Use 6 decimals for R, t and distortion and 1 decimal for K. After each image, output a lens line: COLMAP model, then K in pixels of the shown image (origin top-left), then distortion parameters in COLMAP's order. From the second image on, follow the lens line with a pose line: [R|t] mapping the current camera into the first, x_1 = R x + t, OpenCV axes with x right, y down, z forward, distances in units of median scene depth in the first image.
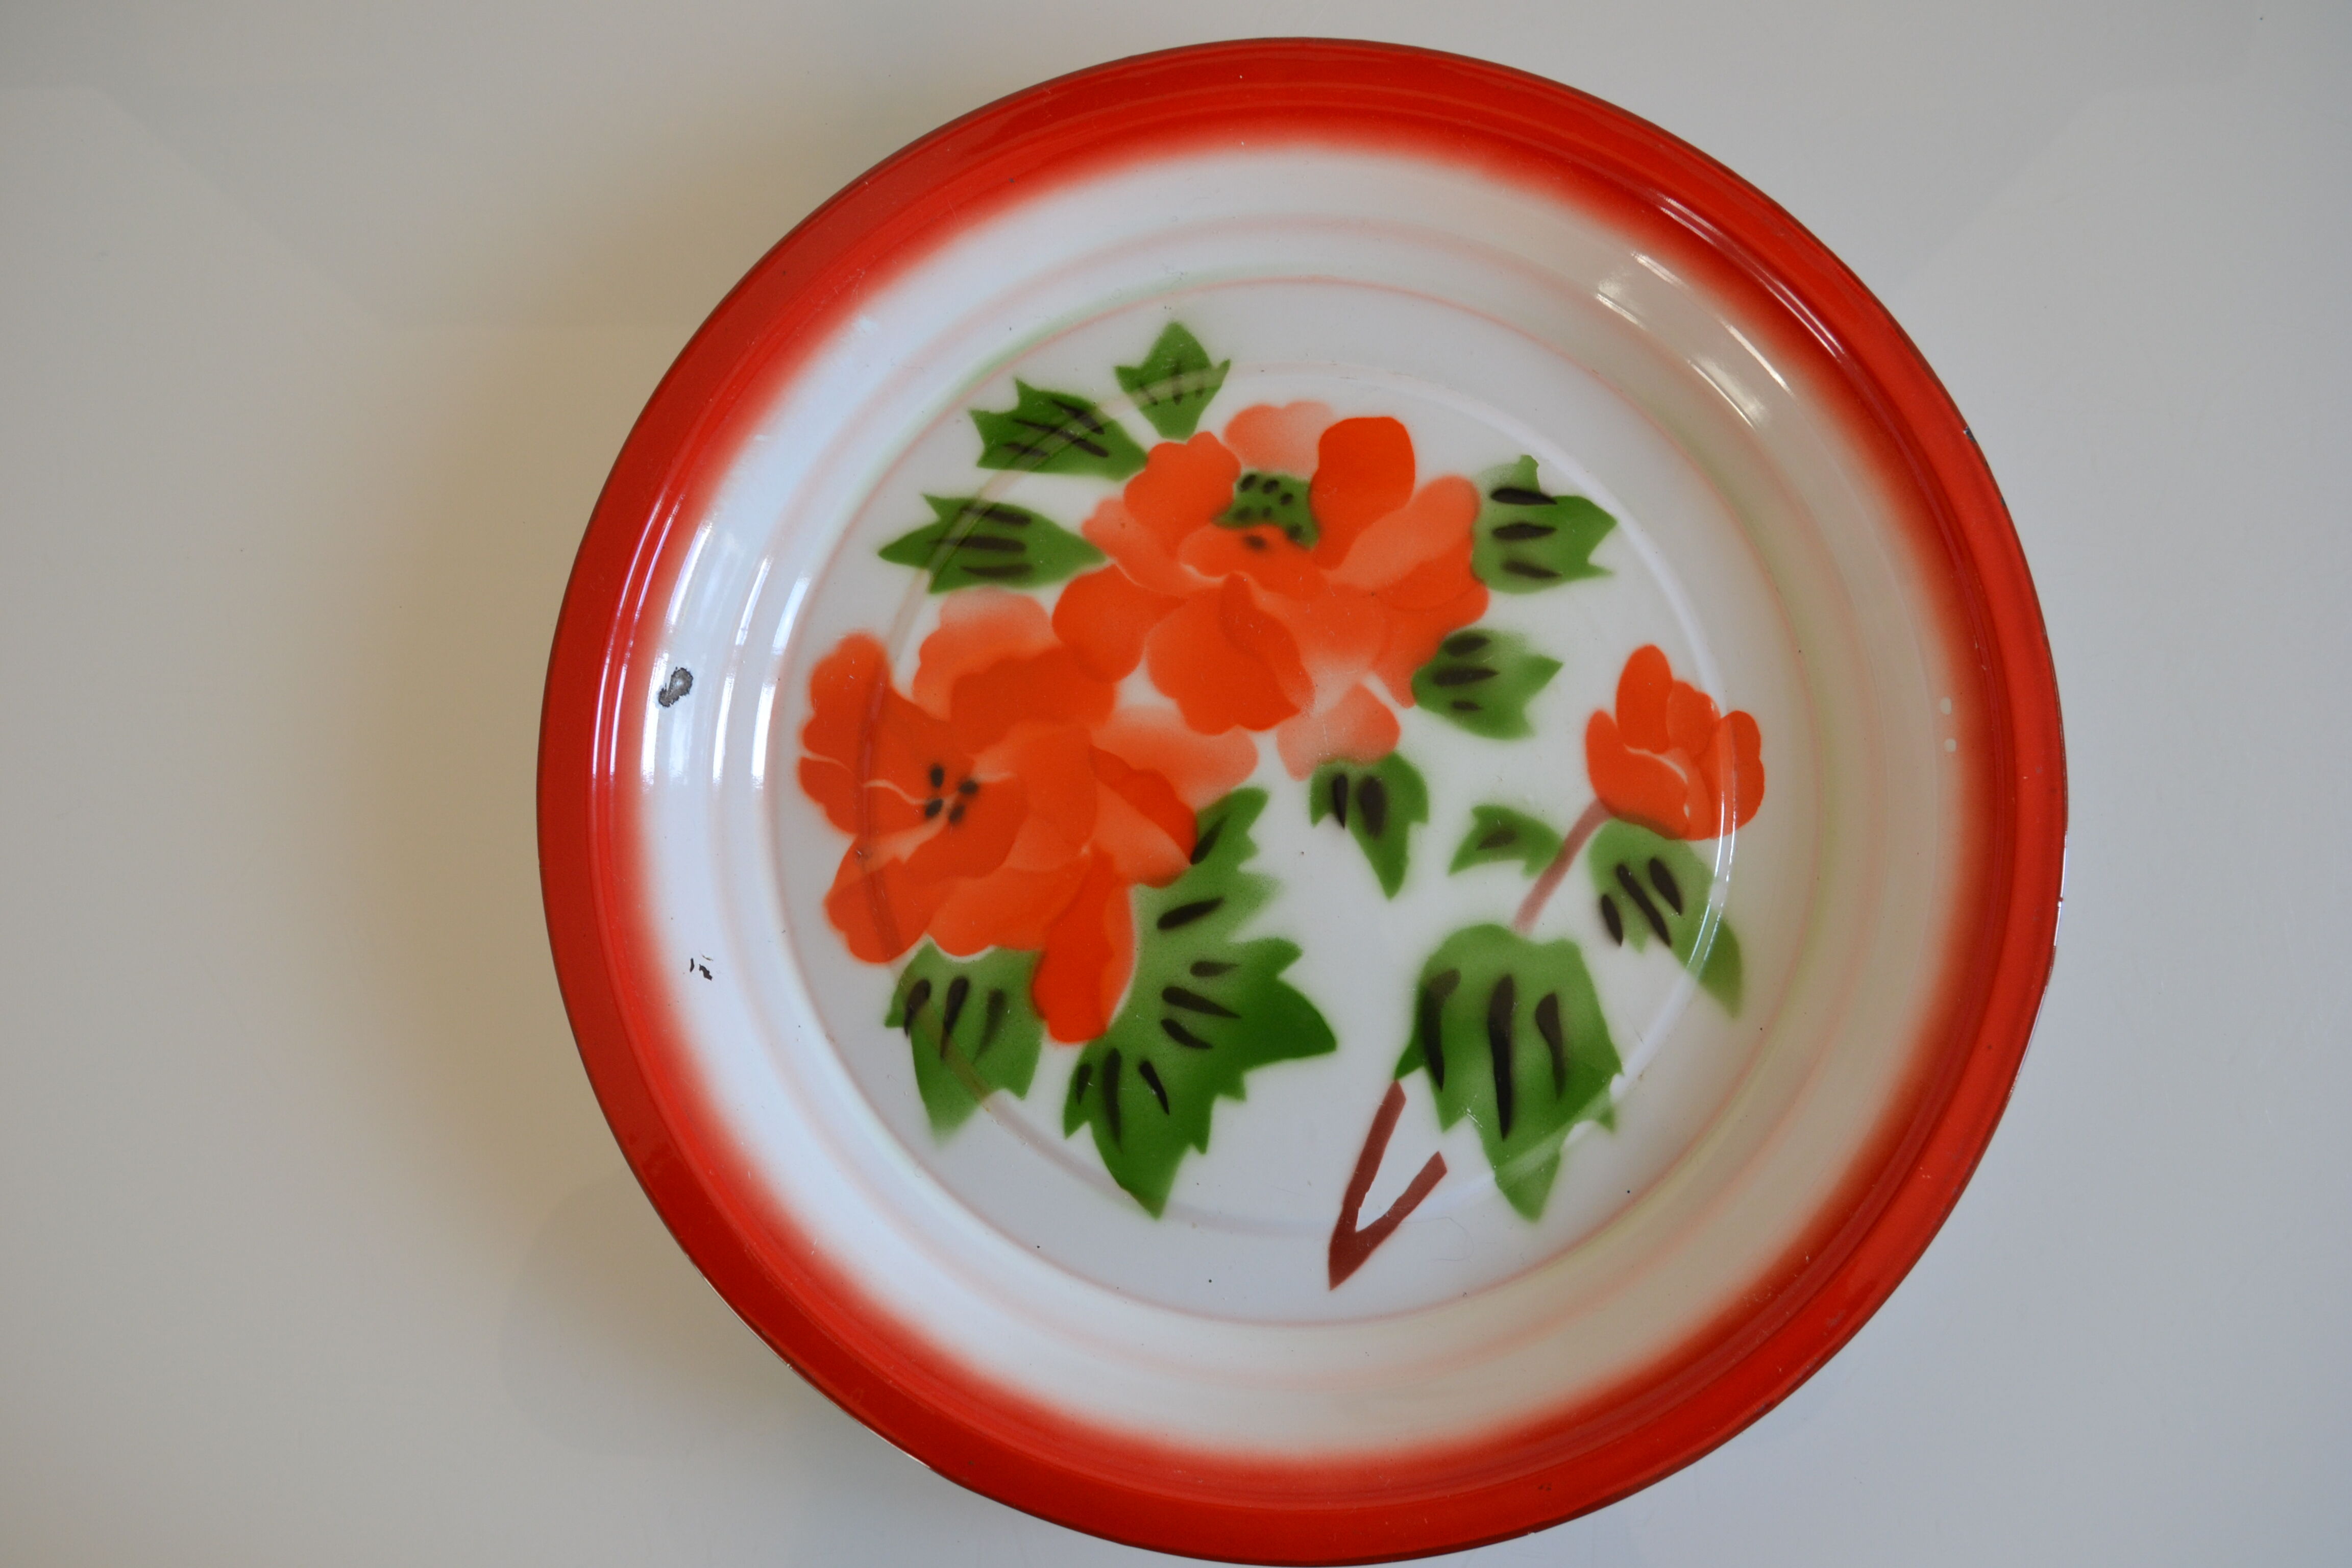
lens RADIAL K [[1875.8, 0, 1176.0], [0, 1875.8, 784.0], [0, 0, 1]] dist [-0.092867, 0.002234]
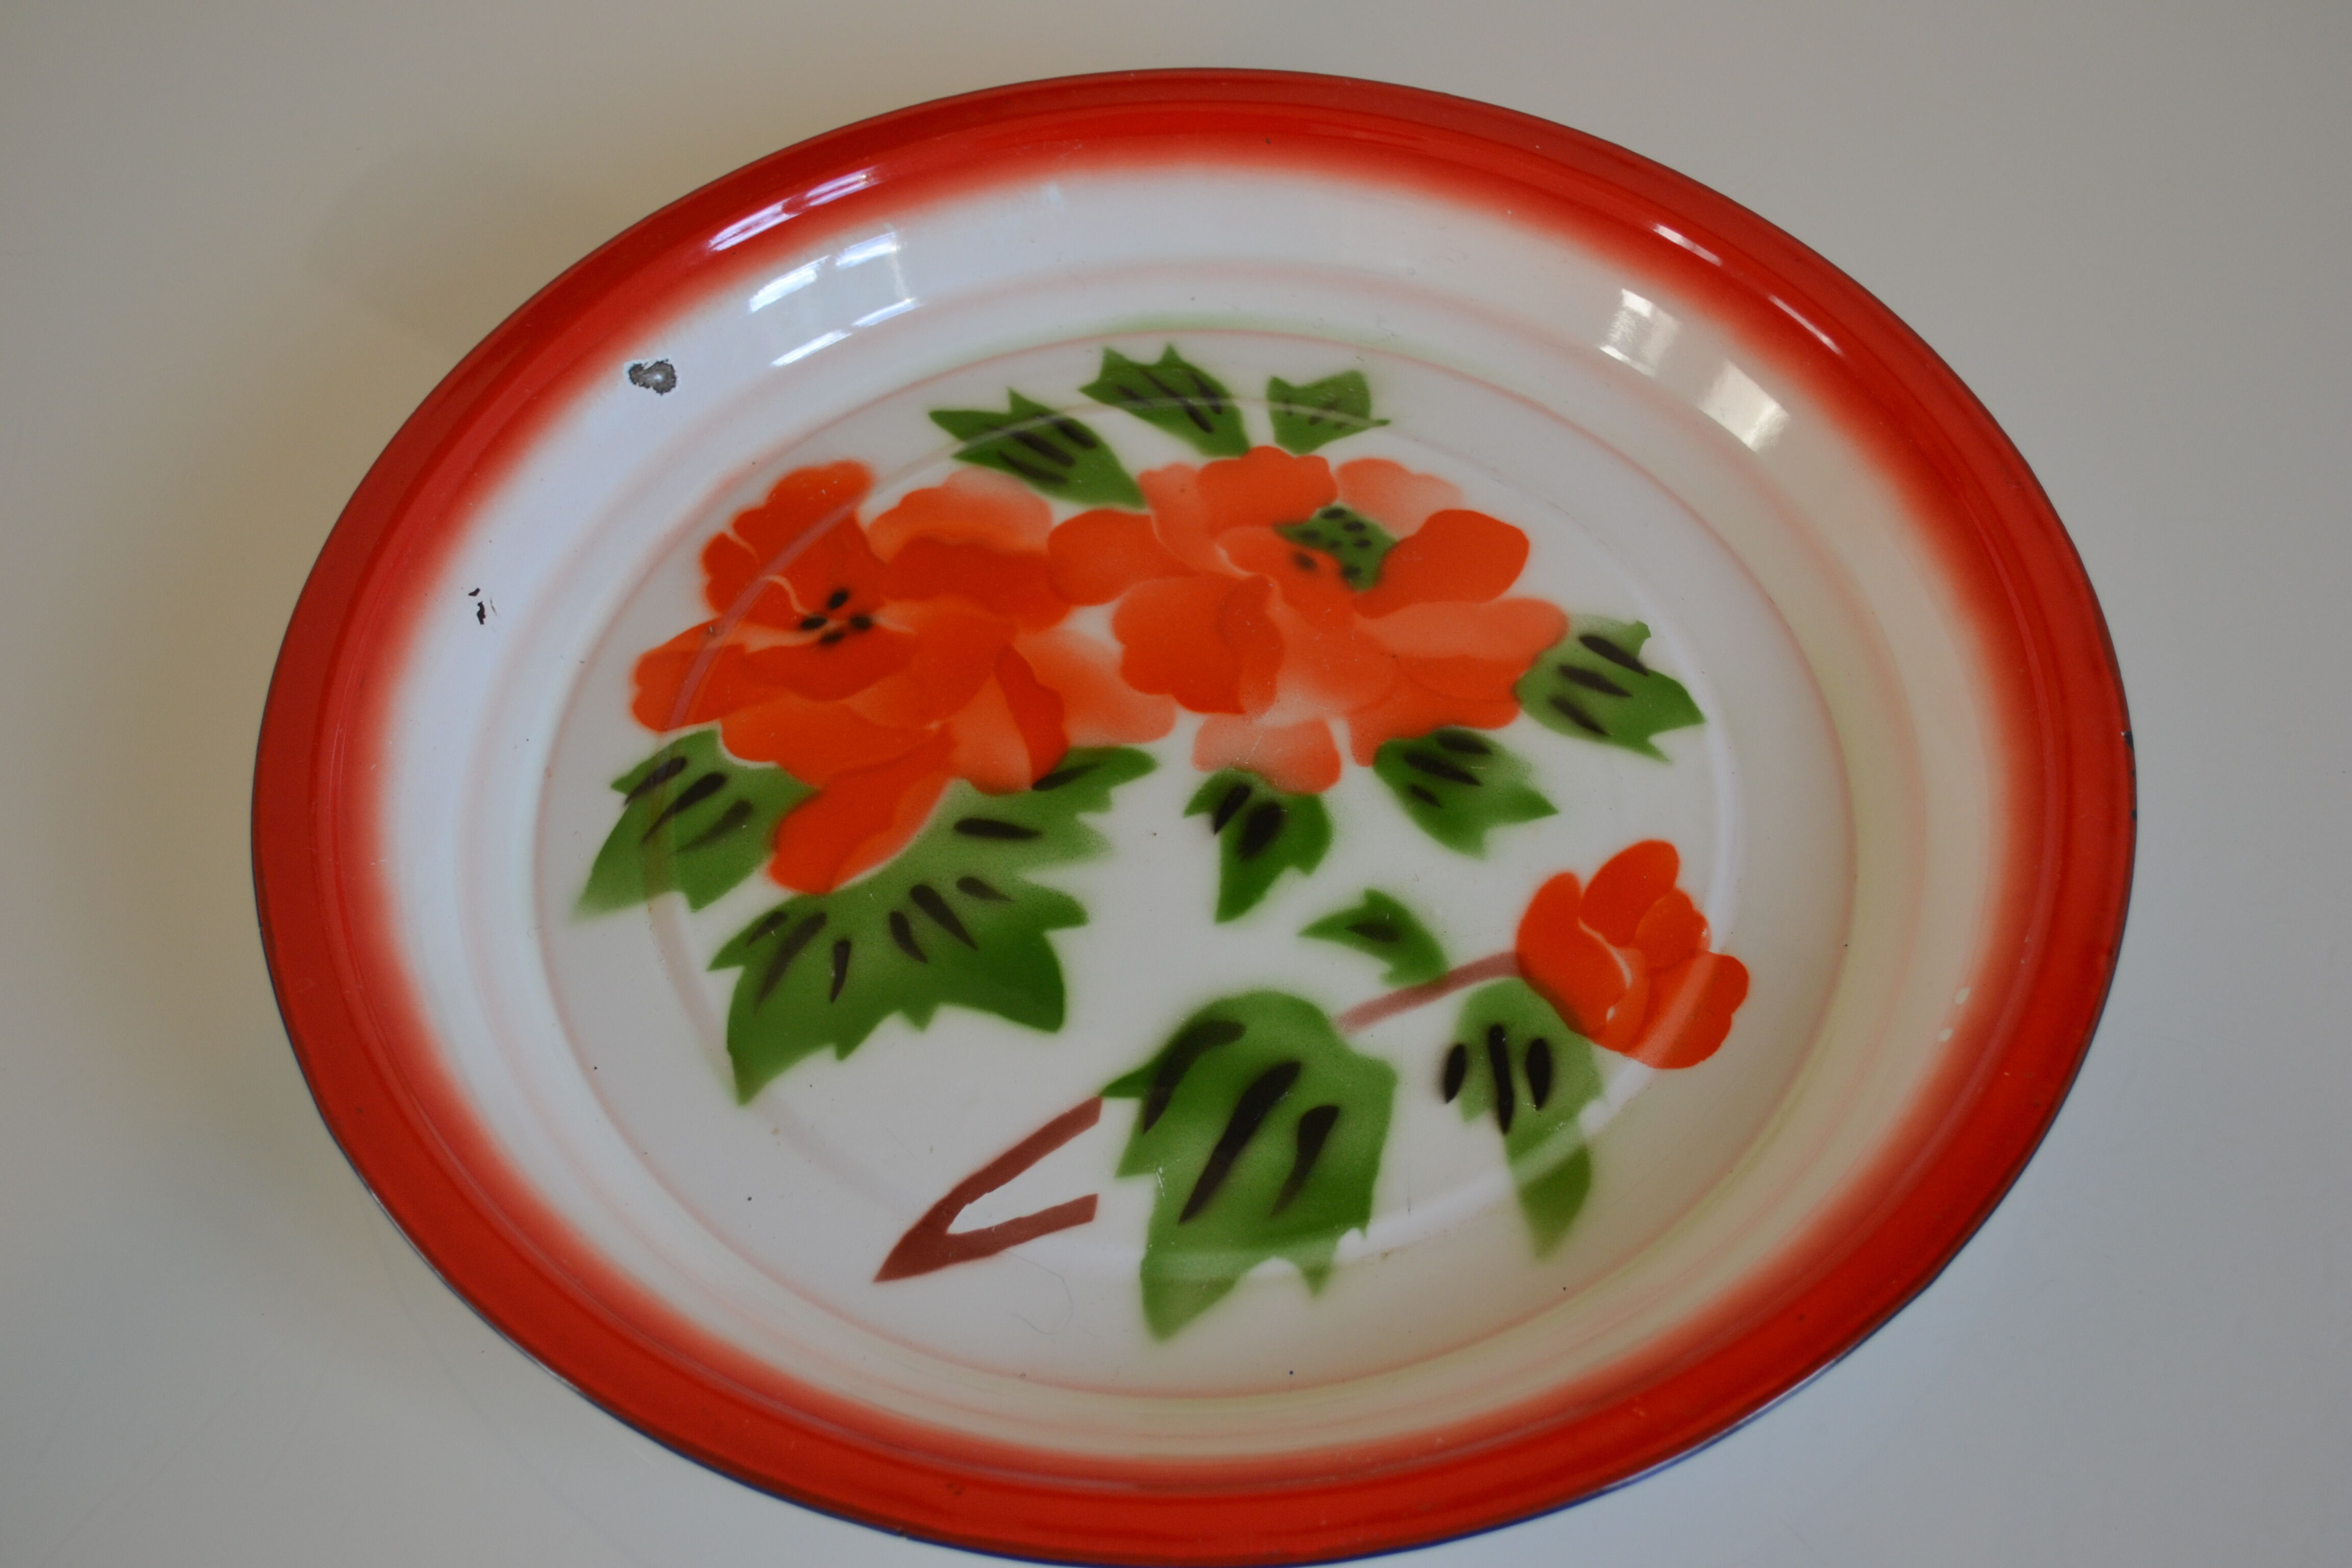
lens RADIAL K [[3390.6, 0, 1176.0], [0, 3390.6, 784.0], [0, 0, 1]] dist [-0.030382, -0.031701]
pose [[0.849332, 0.416357, -0.324473, 0.534417], [-0.526138, 0.717347, -0.456719, 0.676090], [0.042601, 0.558624, 0.828326, -0.214425]]
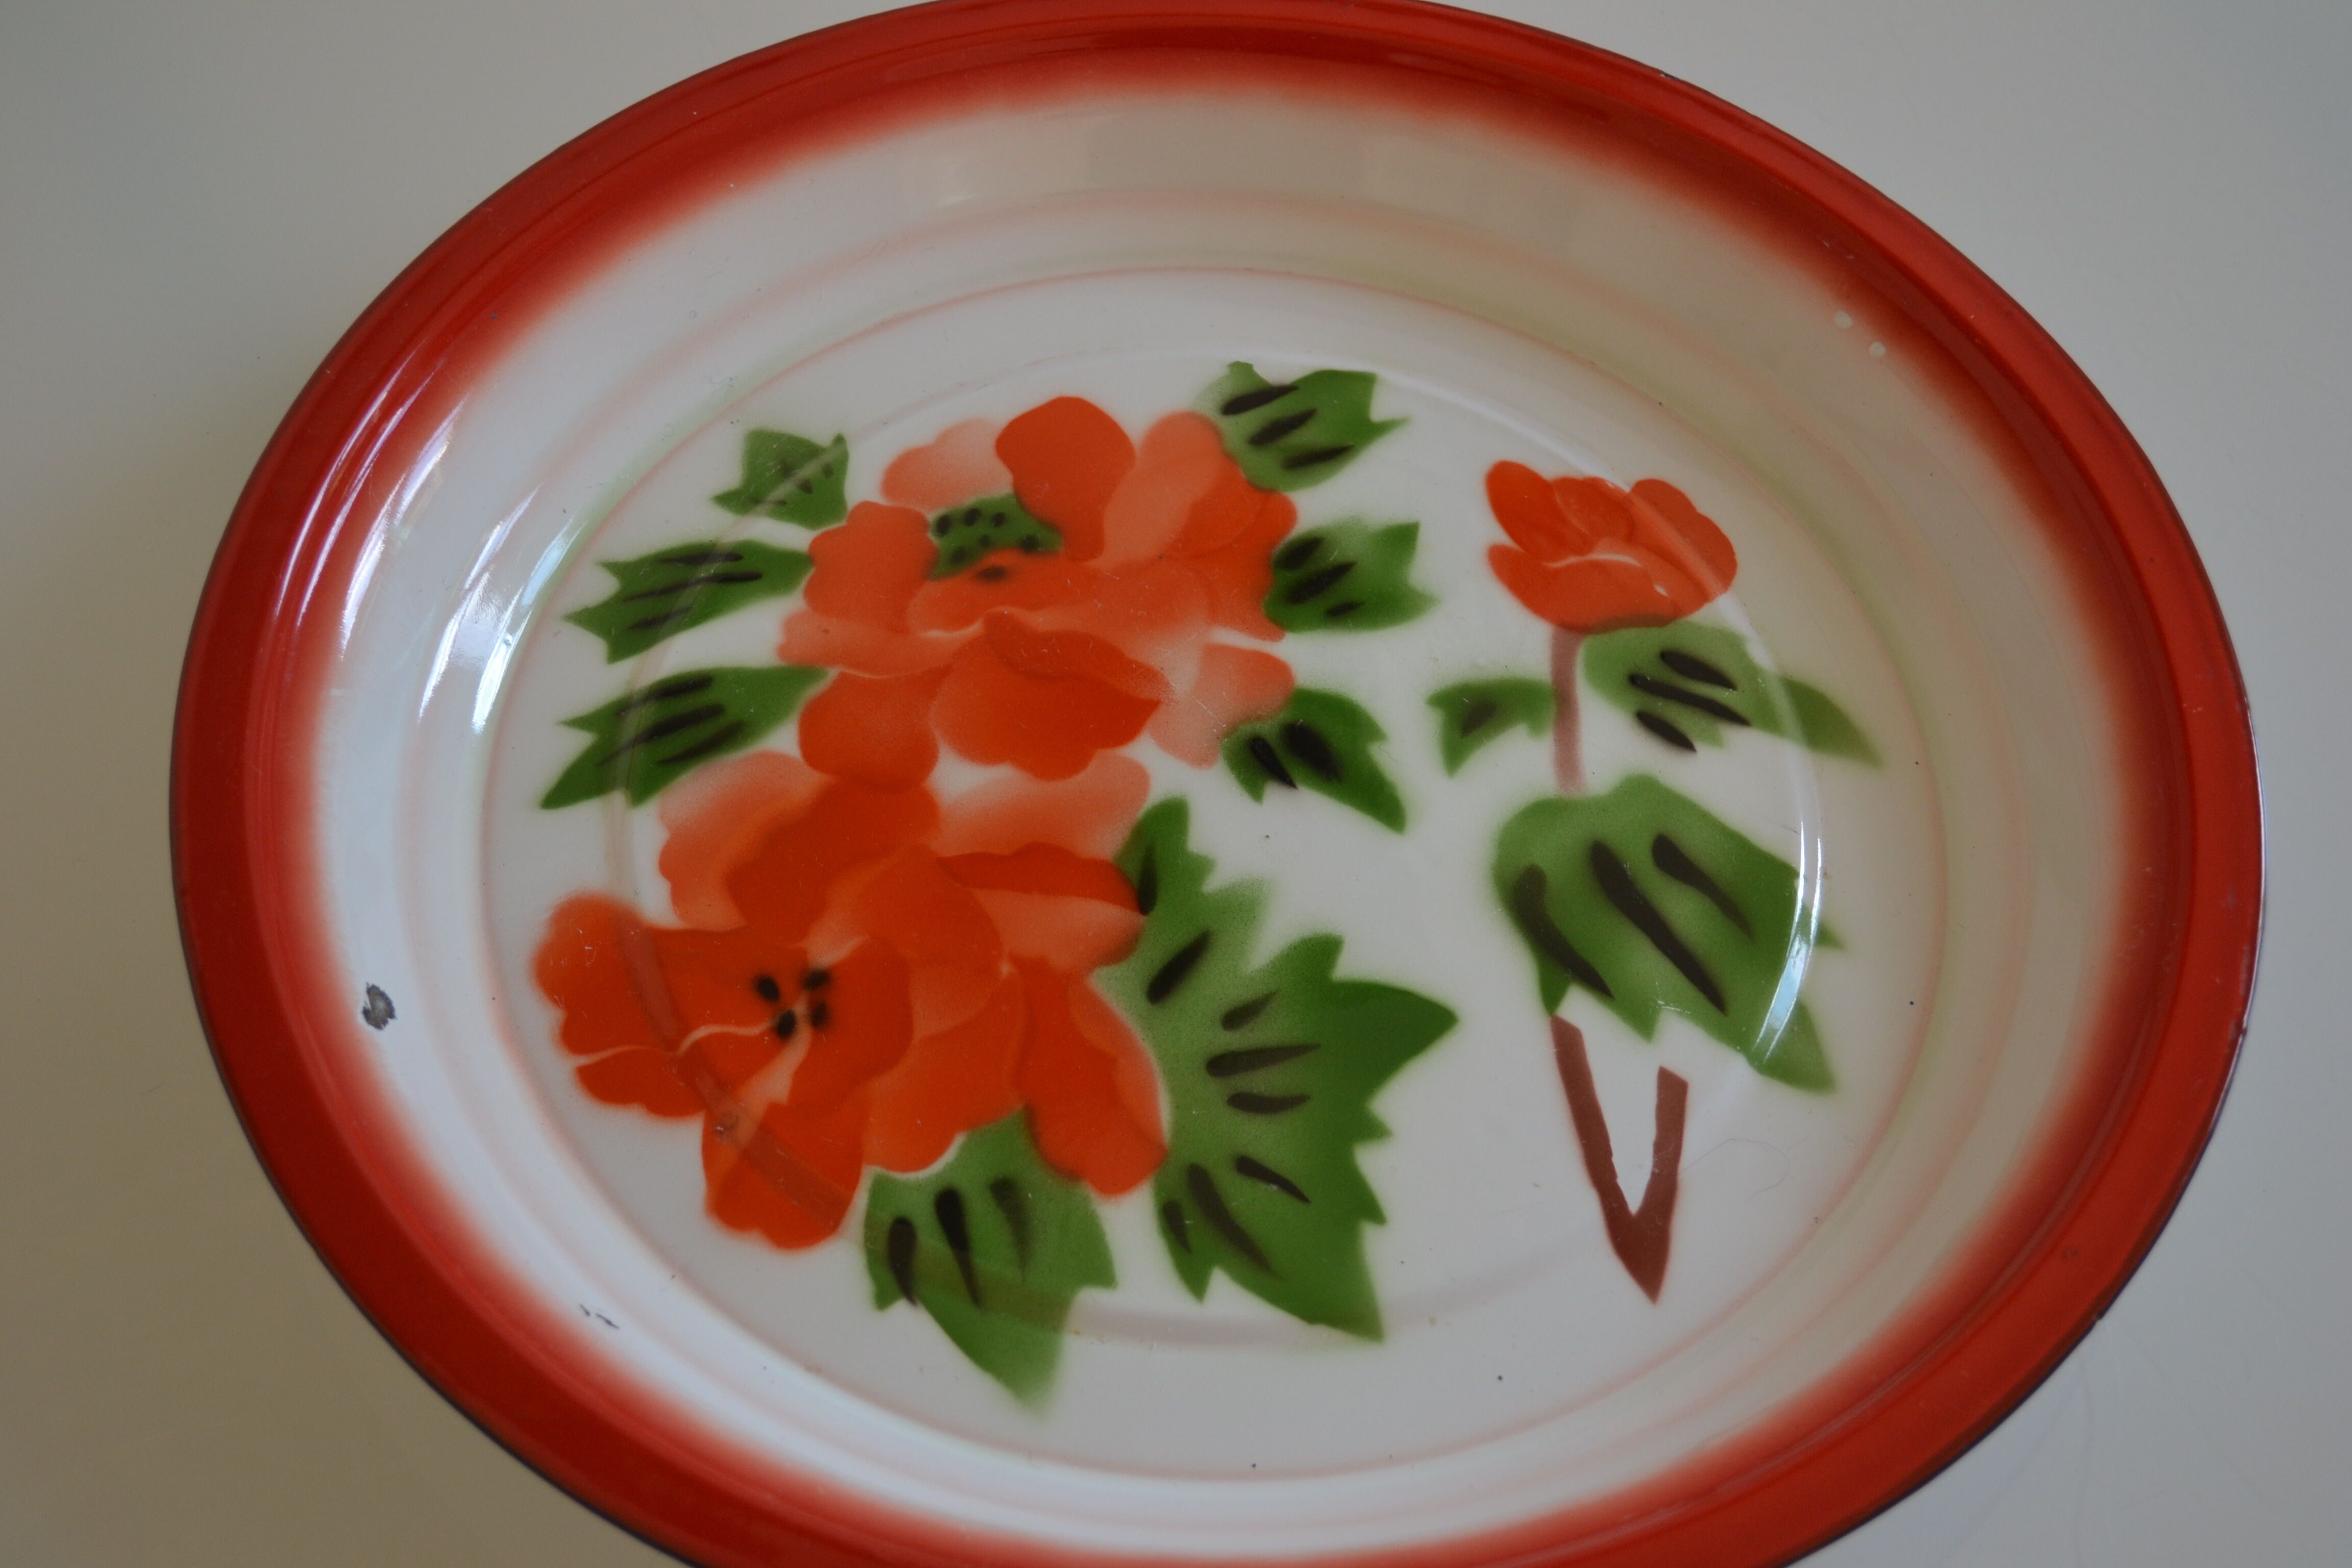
lens RADIAL K [[3553.0, 0, 1176.0], [0, 3553.0, 784.0], [0, 0, 1]] dist [-0.033068, -0.028465]
pose [[0.846094, -0.413793, 0.336005, -0.412675], [0.528236, 0.735289, -0.424637, 0.582670], [-0.071349, 0.536773, 0.840704, -0.162188]]
